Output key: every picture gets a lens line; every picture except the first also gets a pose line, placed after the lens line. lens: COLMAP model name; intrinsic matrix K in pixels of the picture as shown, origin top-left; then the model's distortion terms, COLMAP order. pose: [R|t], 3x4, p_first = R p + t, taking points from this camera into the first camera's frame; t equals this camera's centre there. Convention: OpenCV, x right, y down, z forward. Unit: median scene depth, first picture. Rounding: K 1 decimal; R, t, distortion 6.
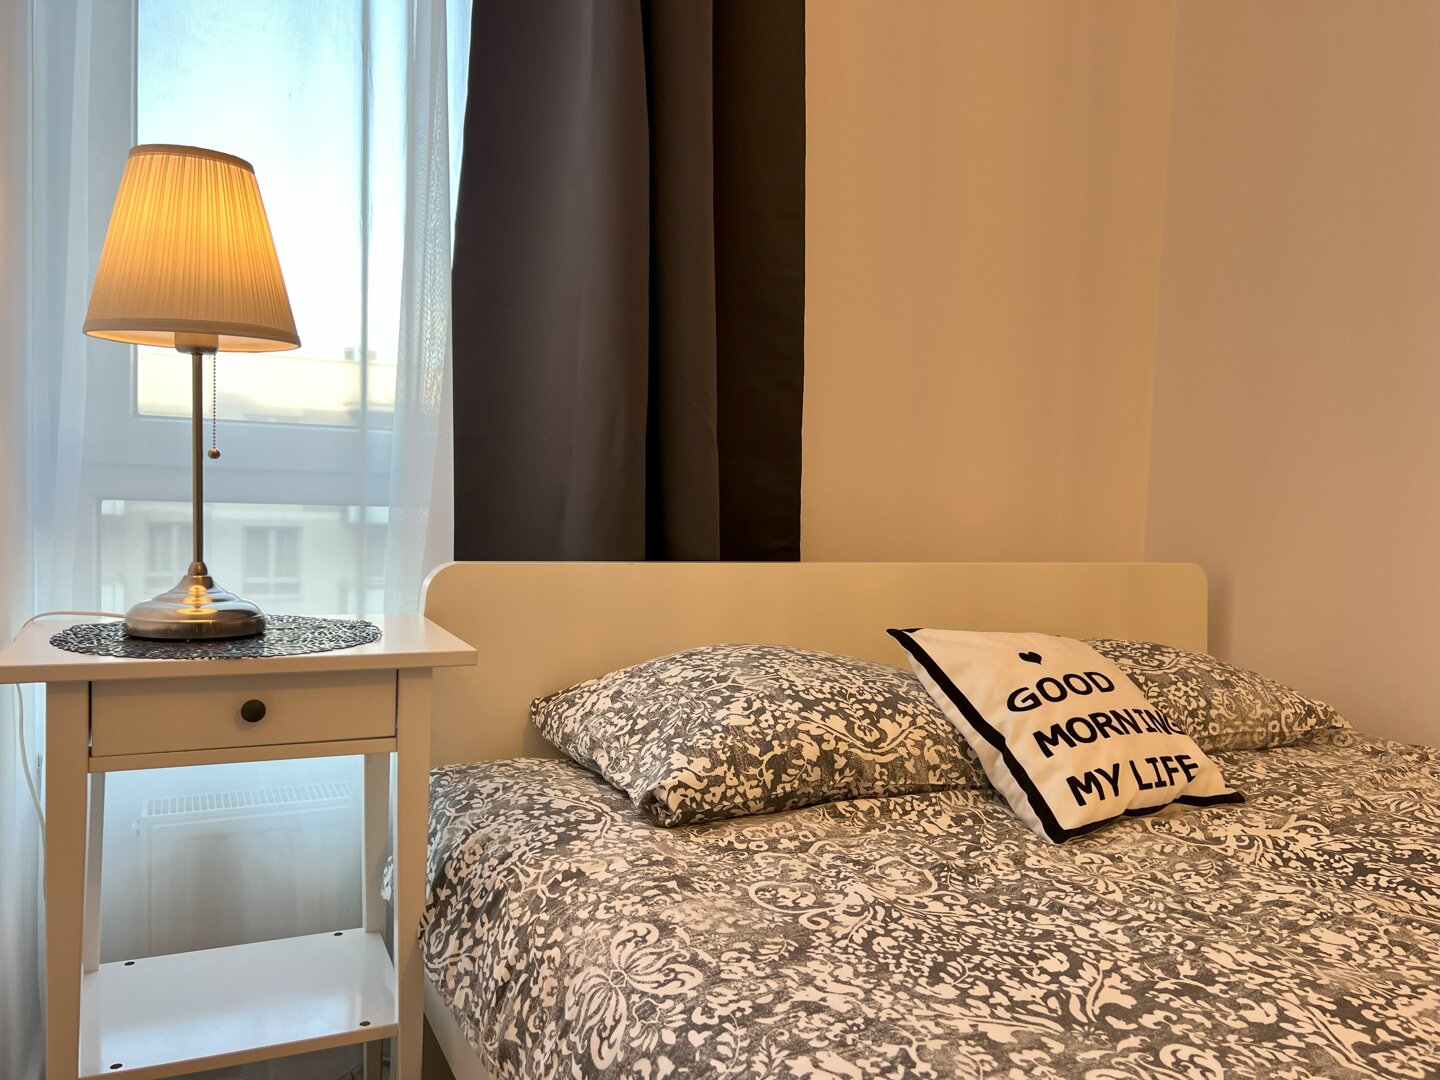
lens RADIAL K [[1086.3, 0, 712.4], [0, 1086.3, 528.9], [0, 0, 1]] dist [0.025677, -0.031348]
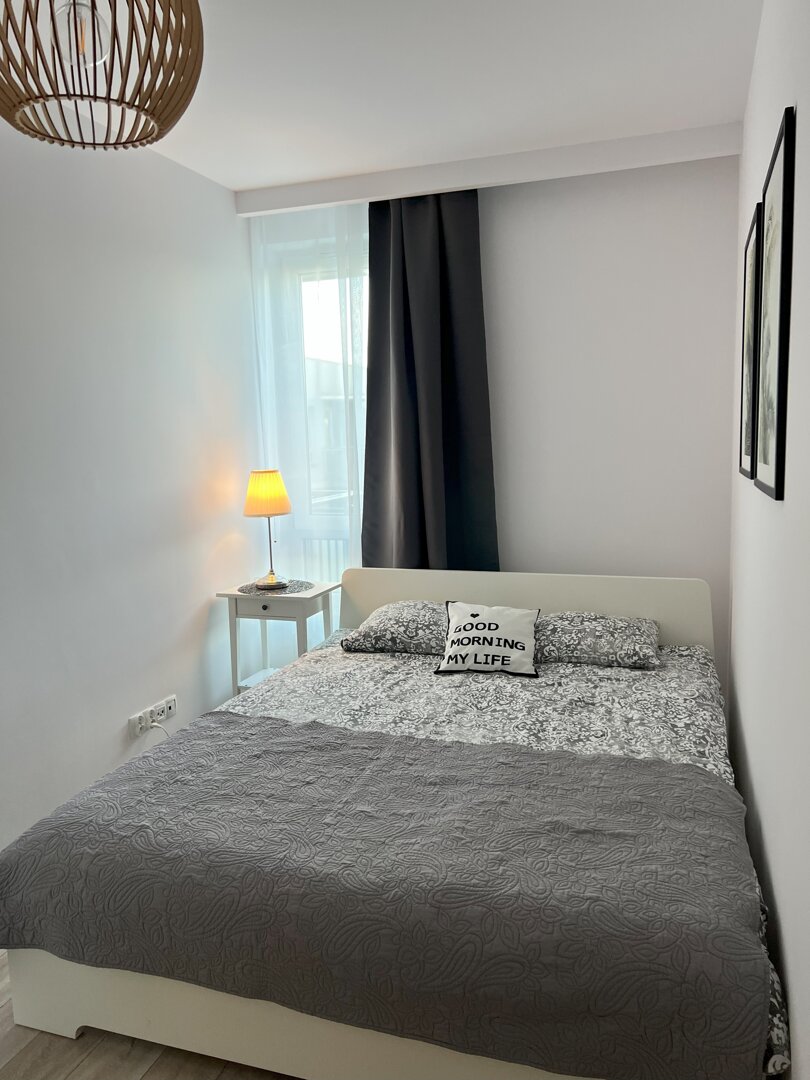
lens RADIAL K [[814.8, 0, 407.2], [0, 814.8, 538.7], [0, 0, 1]] dist [0.025677, -0.031348]
pose [[0.689385, 0.036095, -0.723495, 1.815759], [0.022549, 0.997205, 0.071236, -0.252422], [0.724044, -0.065424, 0.686644, -0.607516]]
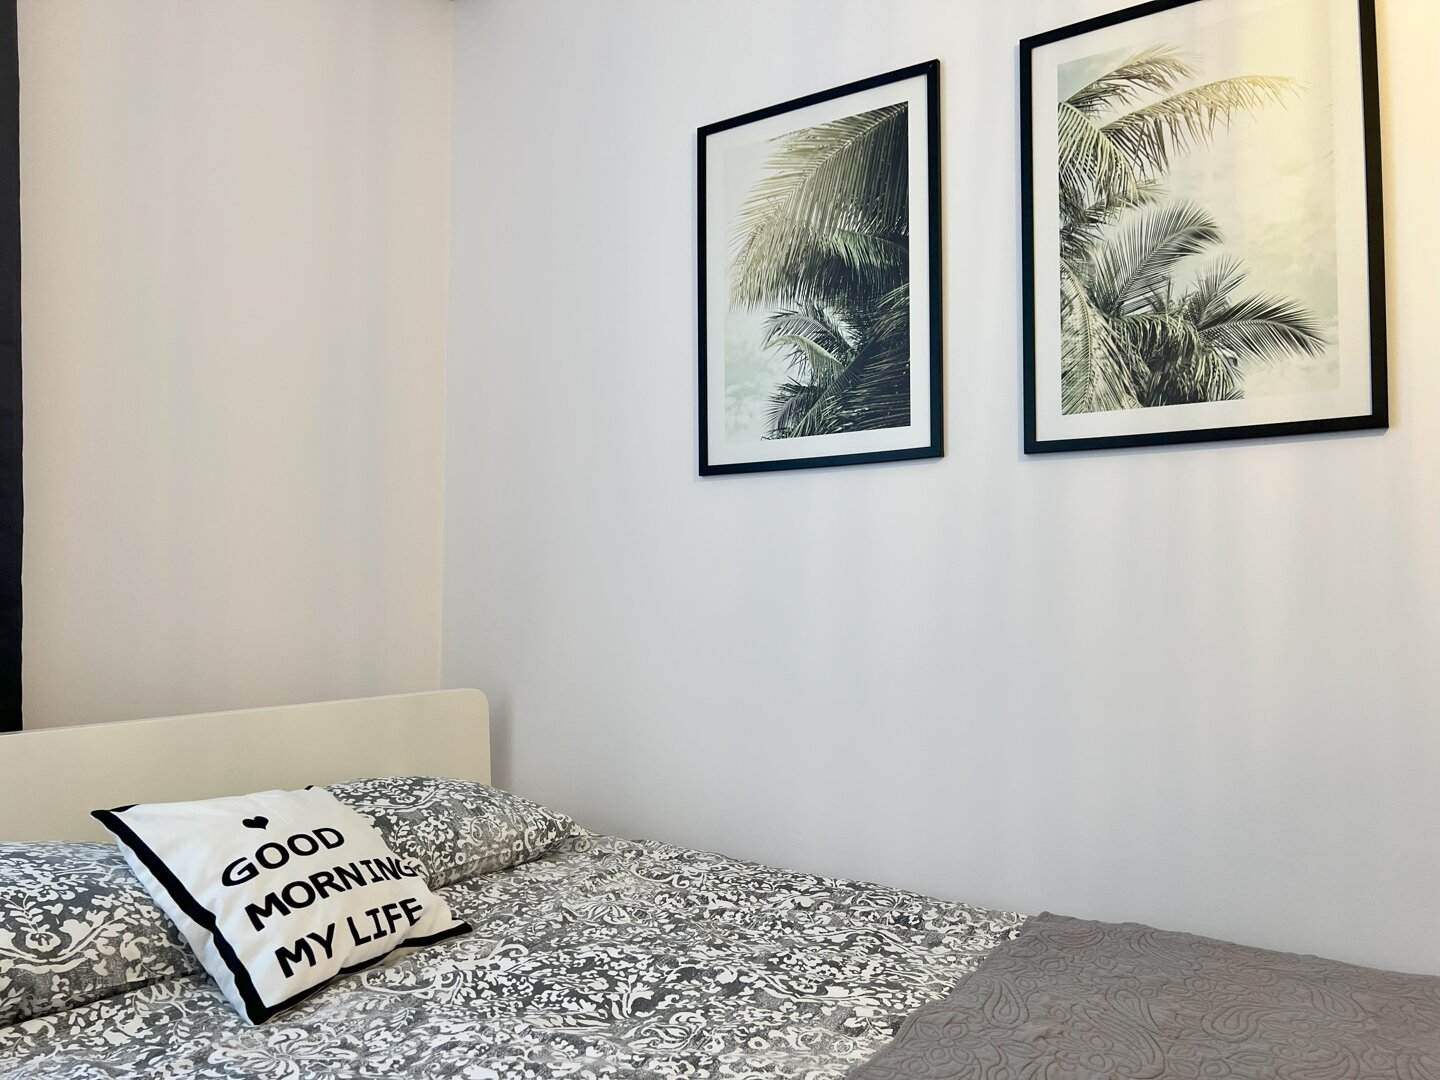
lens RADIAL K [[1086.3, 0, 718.5], [0, 1086.3, 538.3], [0, 0, 1]] dist [0.025677, -0.031348]
pose [[0.856821, -0.005342, 0.515587, 0.155084], [0.043246, 0.997167, -0.061537, -0.063088], [-0.513798, 0.075023, 0.854625, -0.076615]]
